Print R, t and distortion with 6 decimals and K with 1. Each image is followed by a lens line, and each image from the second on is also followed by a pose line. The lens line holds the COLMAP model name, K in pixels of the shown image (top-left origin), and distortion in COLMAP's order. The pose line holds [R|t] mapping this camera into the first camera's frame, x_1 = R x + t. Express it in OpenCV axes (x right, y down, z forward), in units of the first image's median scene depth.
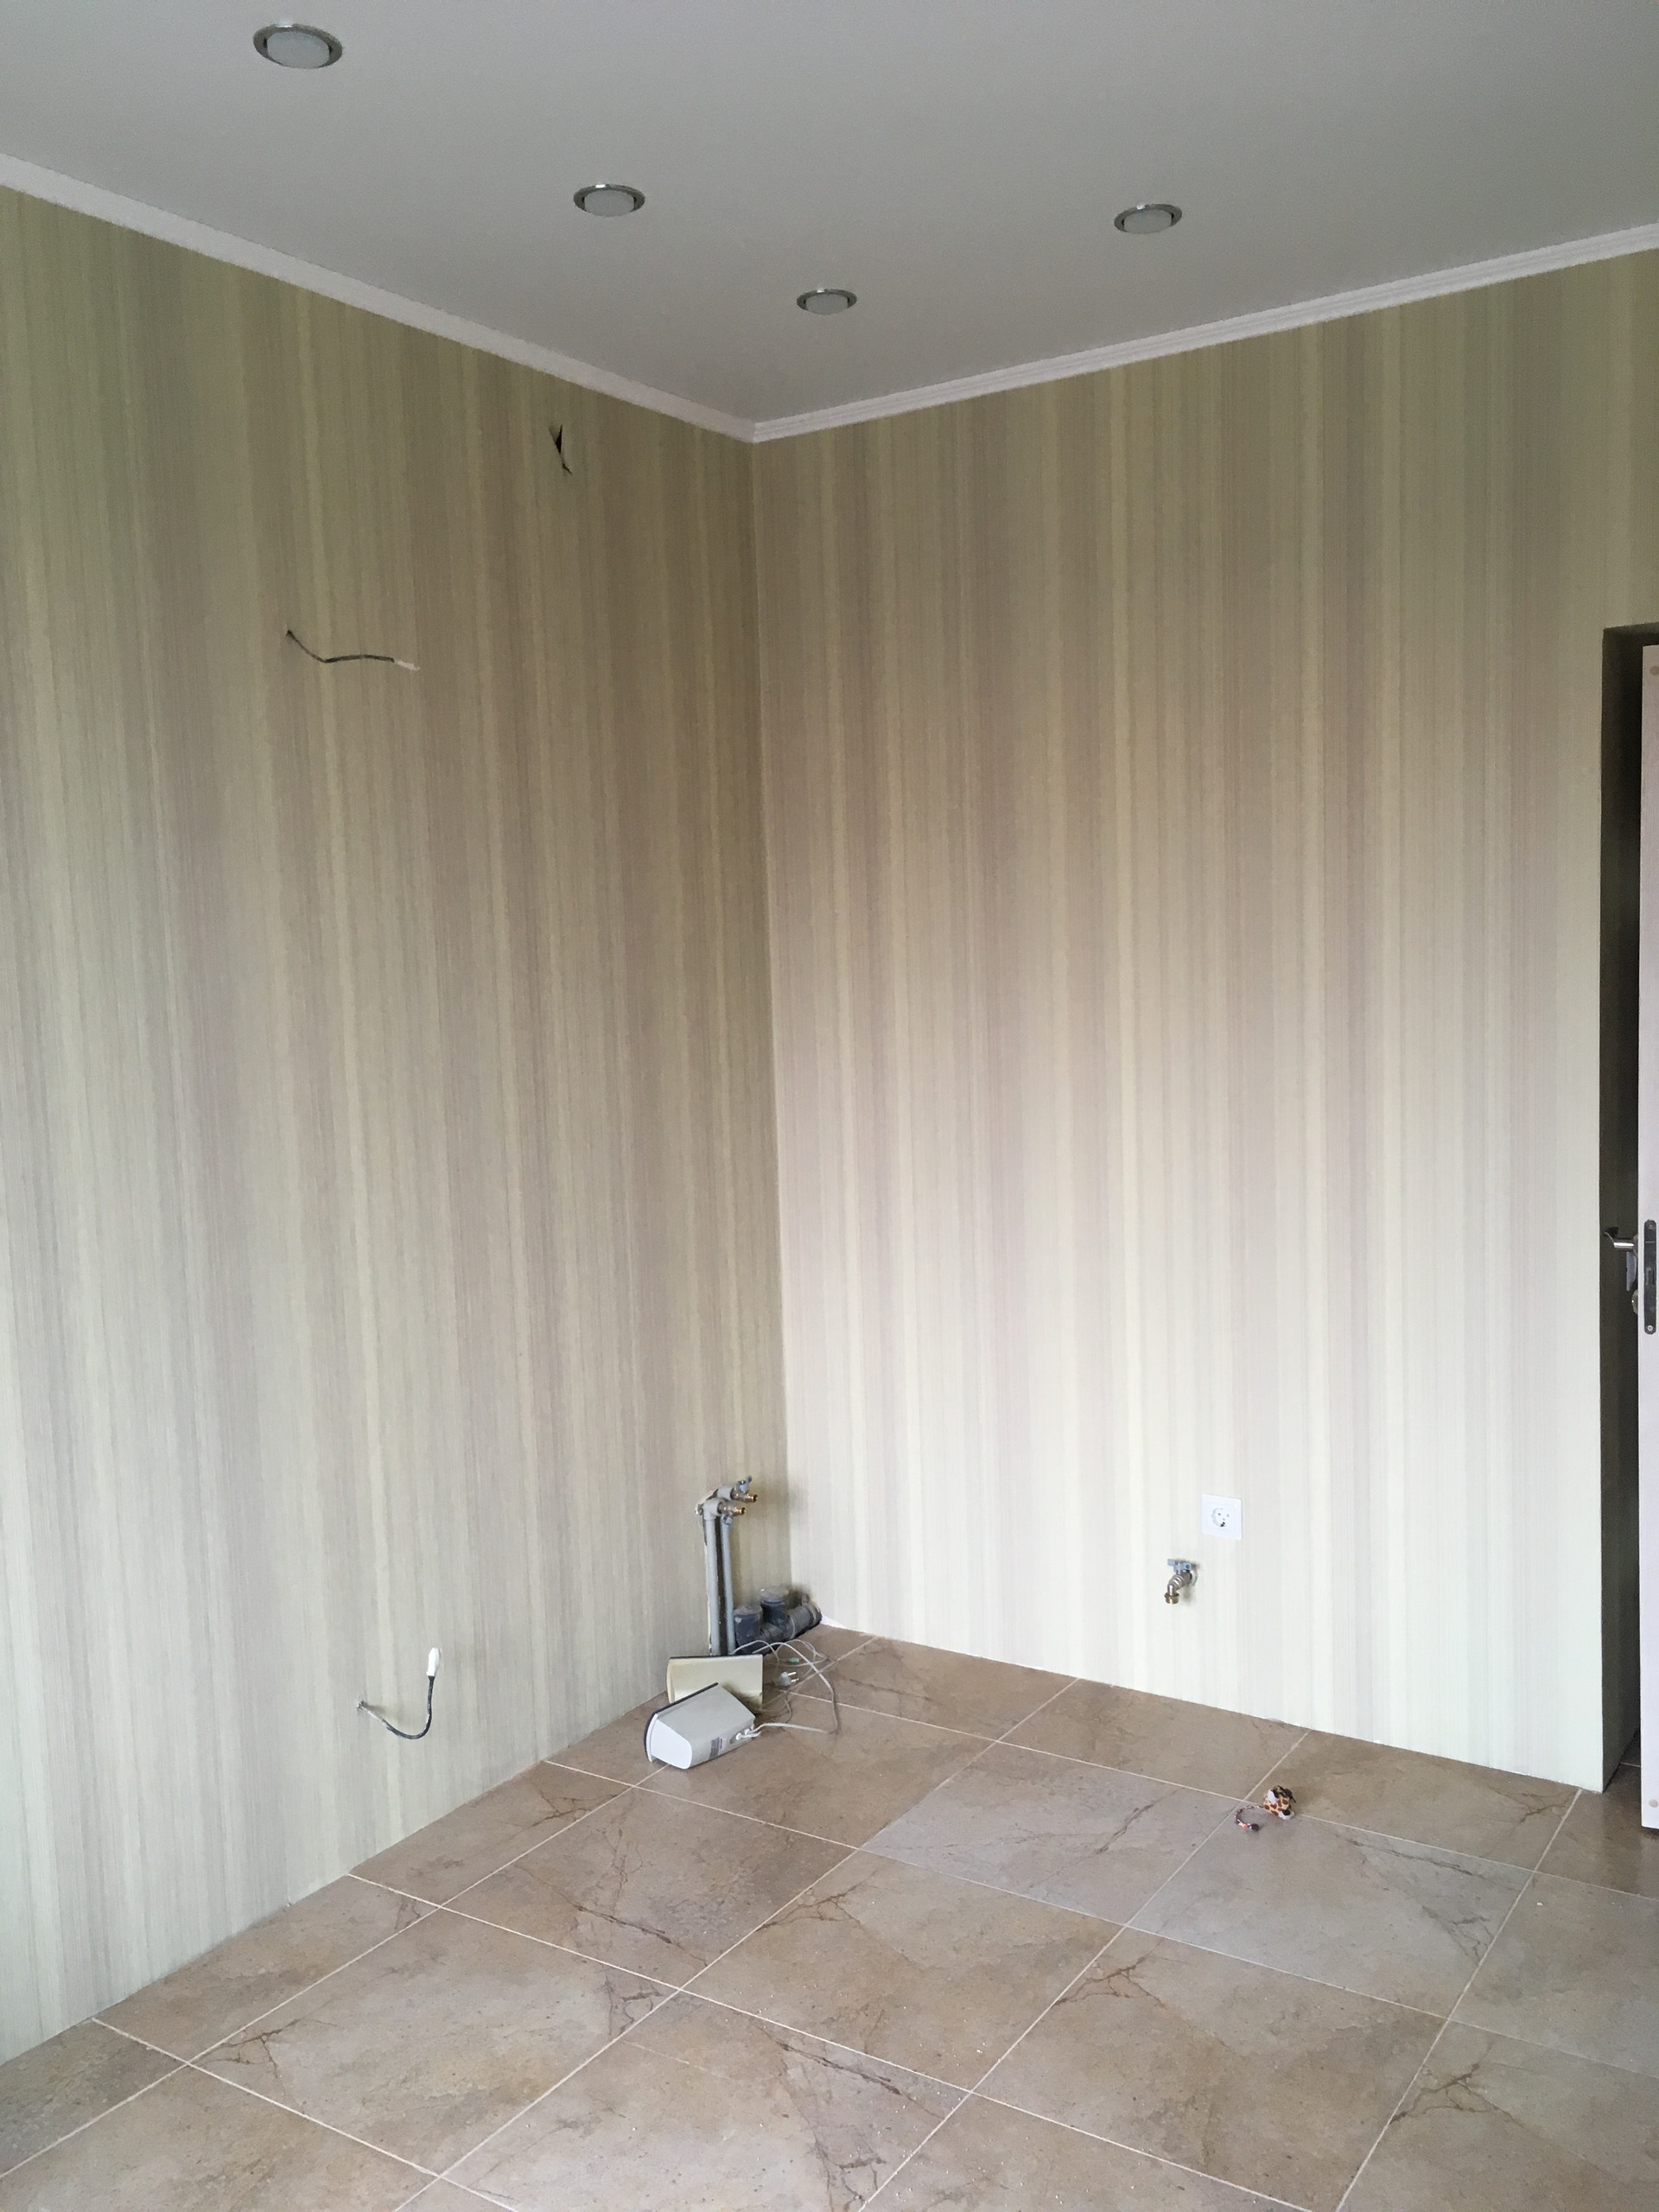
lens RADIAL K [[1885.3, 0, 830.0], [0, 1885.3, 1103.2], [0, 0, 1]] dist [0.040750, -0.059328]
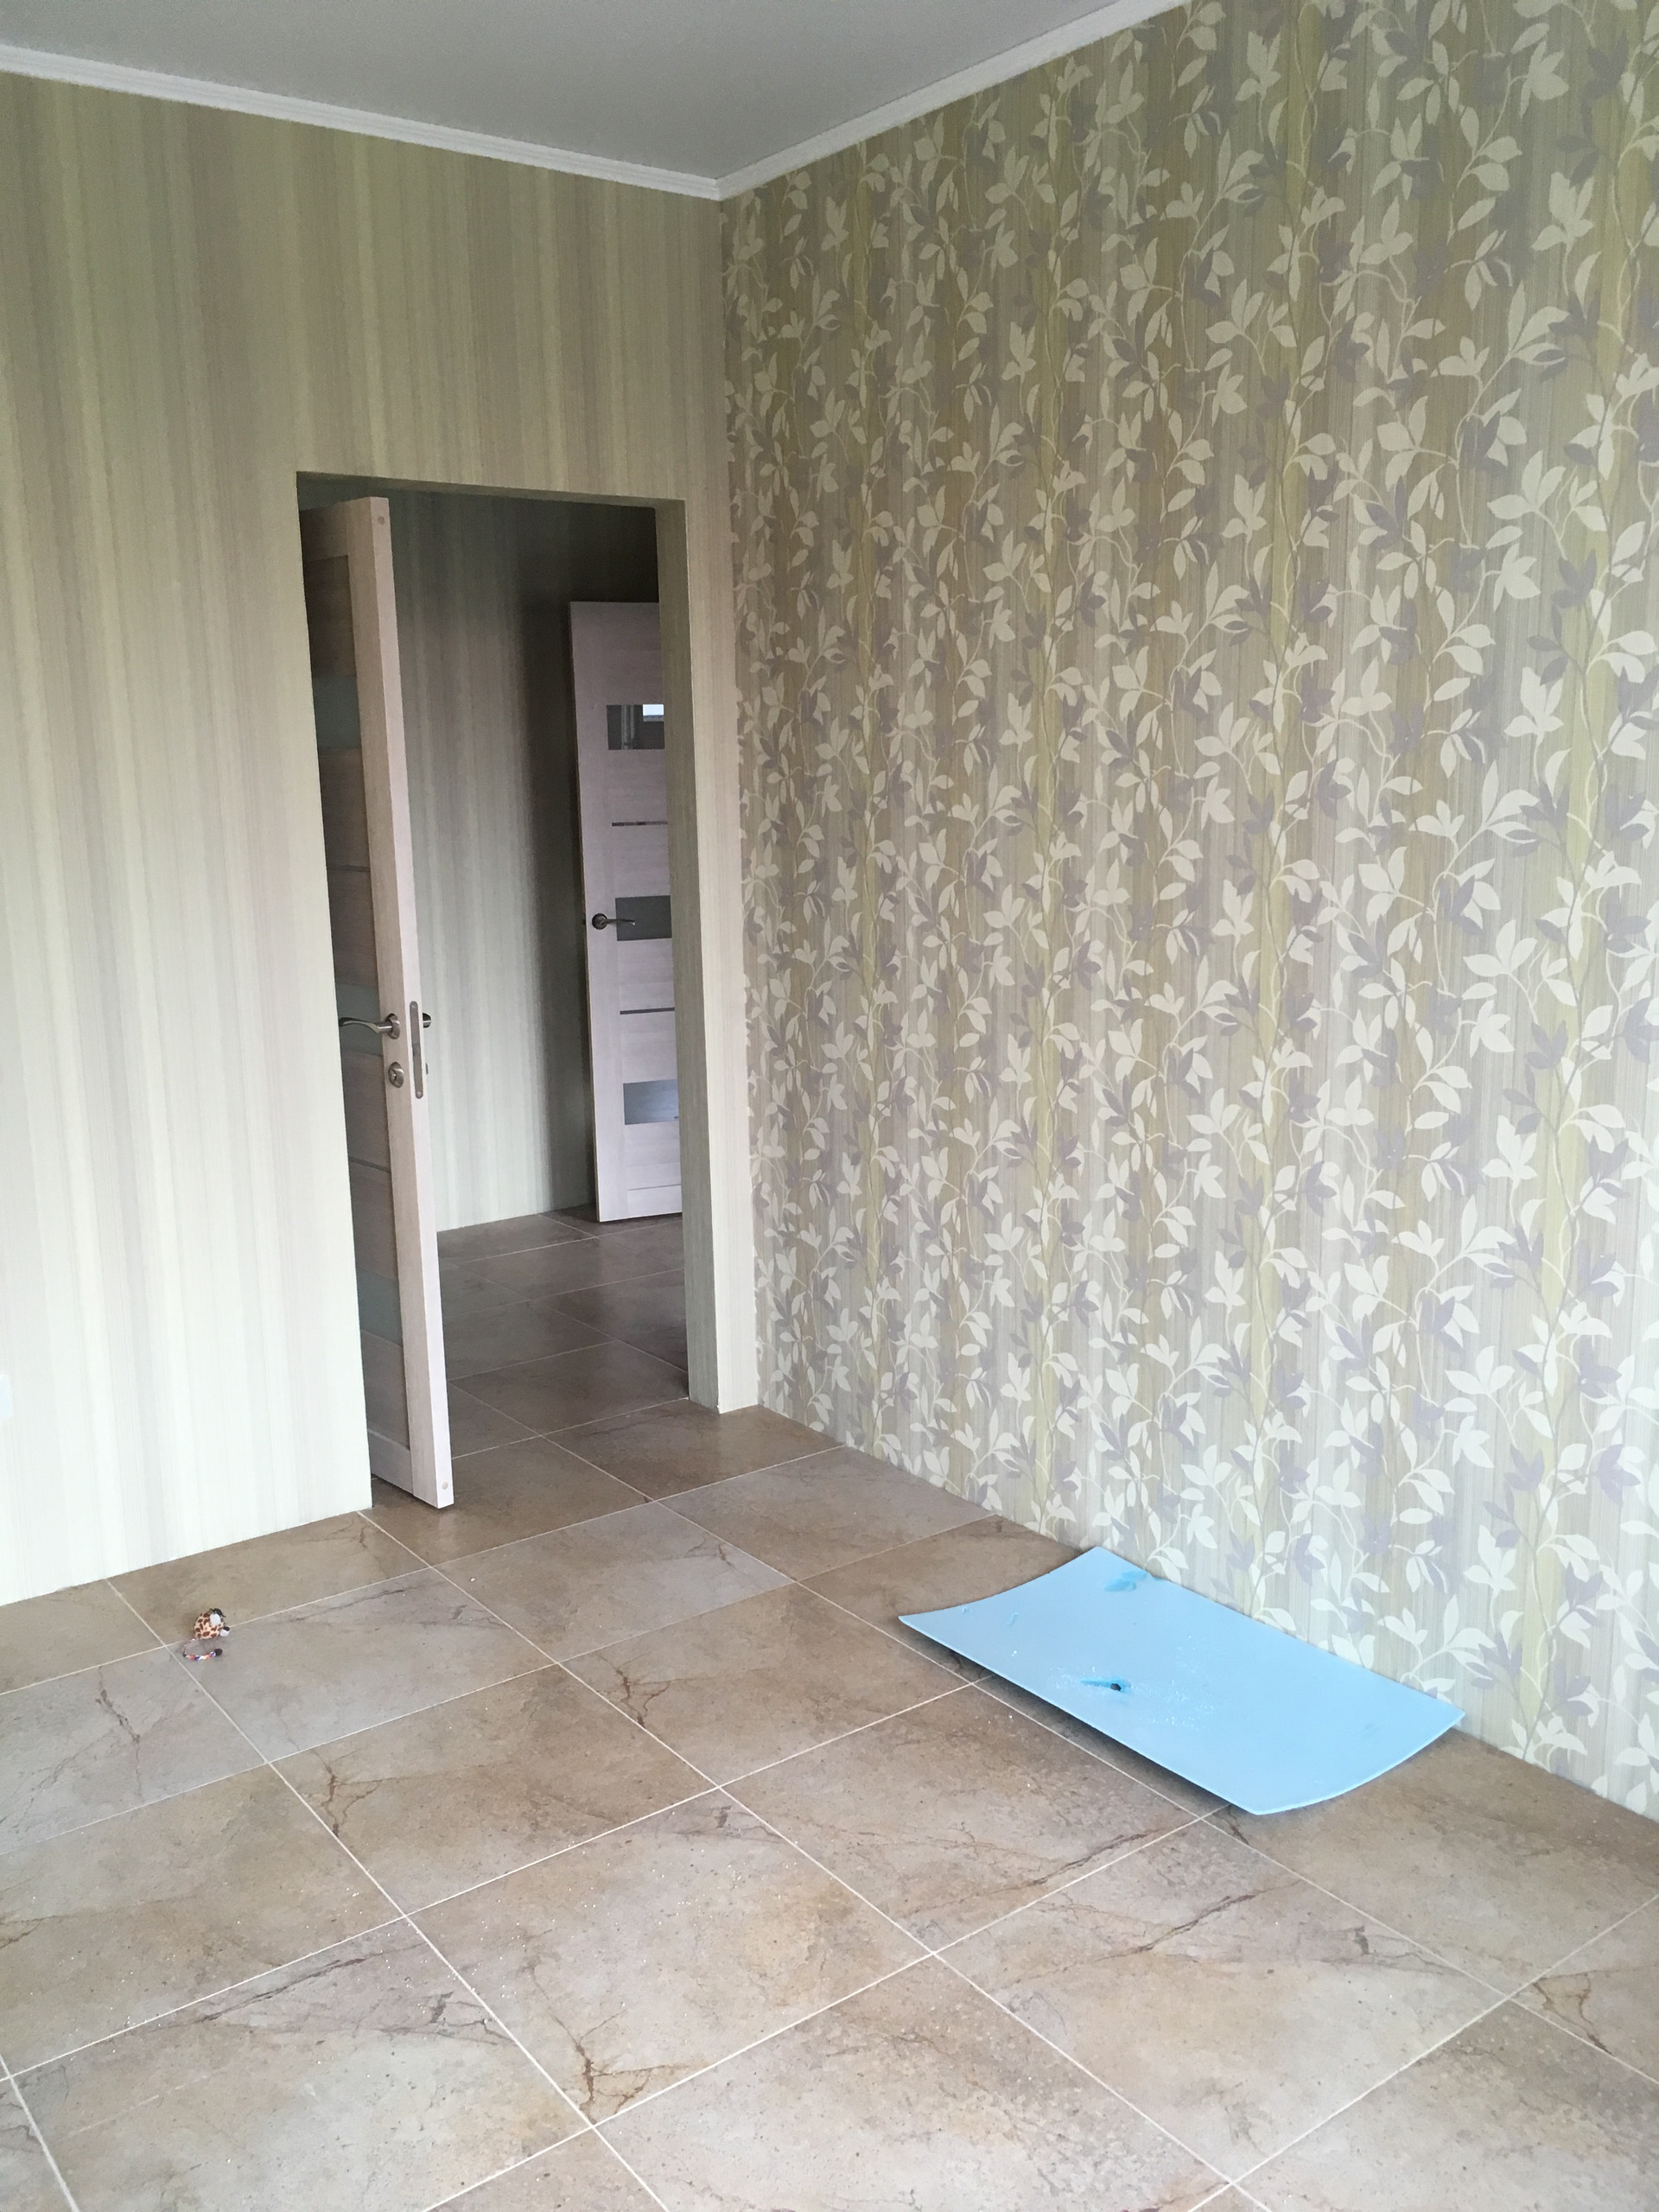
lens RADIAL K [[1885.3, 0, 827.9], [0, 1885.3, 1099.9], [0, 0, 1]] dist [0.040750, -0.059328]
pose [[0.342001, -0.151498, 0.927407, -0.645324], [0.096720, 0.987352, 0.125623, 0.000935], [-0.934709, 0.046736, 0.352328, 0.395789]]
